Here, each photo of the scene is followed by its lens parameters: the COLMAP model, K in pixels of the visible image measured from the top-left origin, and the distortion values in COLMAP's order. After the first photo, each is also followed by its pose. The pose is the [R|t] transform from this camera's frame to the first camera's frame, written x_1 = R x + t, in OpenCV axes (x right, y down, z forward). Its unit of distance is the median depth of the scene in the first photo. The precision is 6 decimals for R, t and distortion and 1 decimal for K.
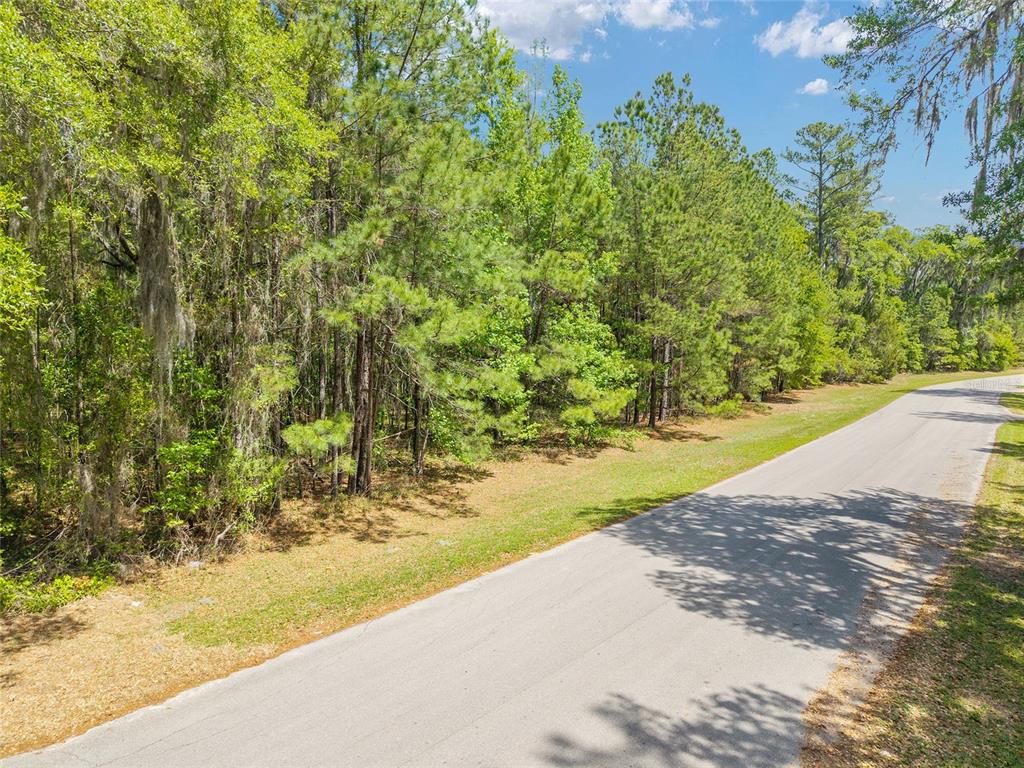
lens RADIAL K [[670.6, 0, 511.9], [0, 670.6, 390.0], [0, 0, 1]] dist [0.027074, -0.017991]
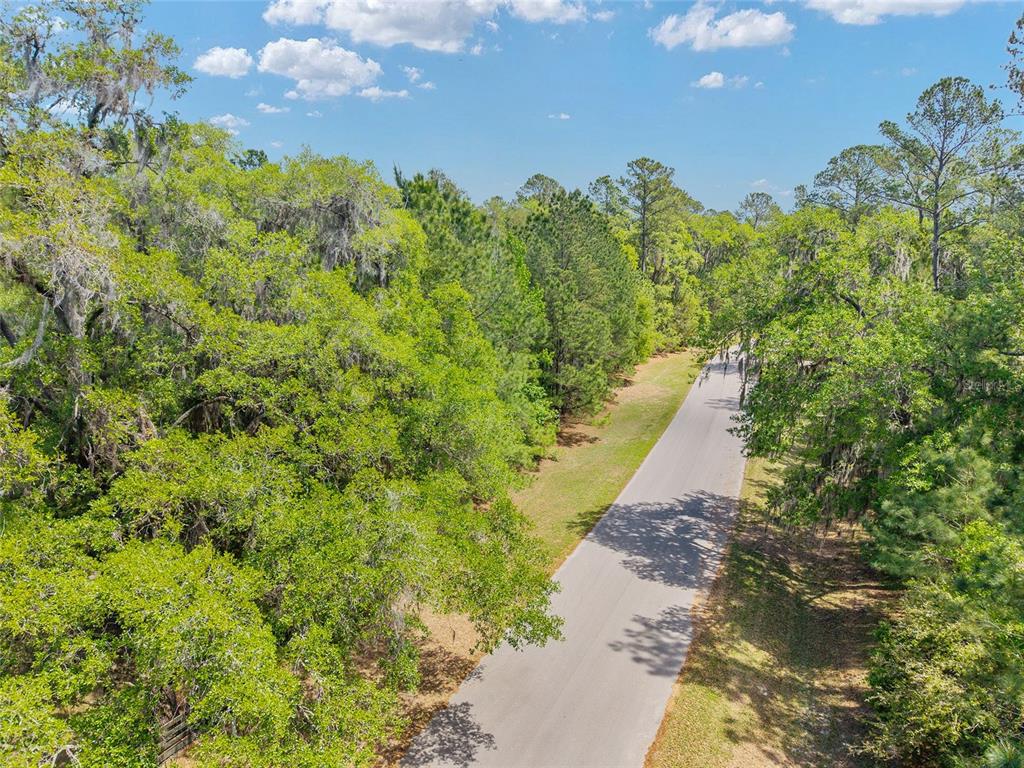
lens RADIAL K [[670.6, 0, 511.9], [0, 670.6, 390.0], [0, 0, 1]] dist [0.027074, -0.017991]
pose [[0.964178, -0.047240, 0.261014, -0.630544], [0.014568, 0.991959, 0.125717, -0.533403], [-0.264854, -0.117411, 0.957114, -0.931143]]
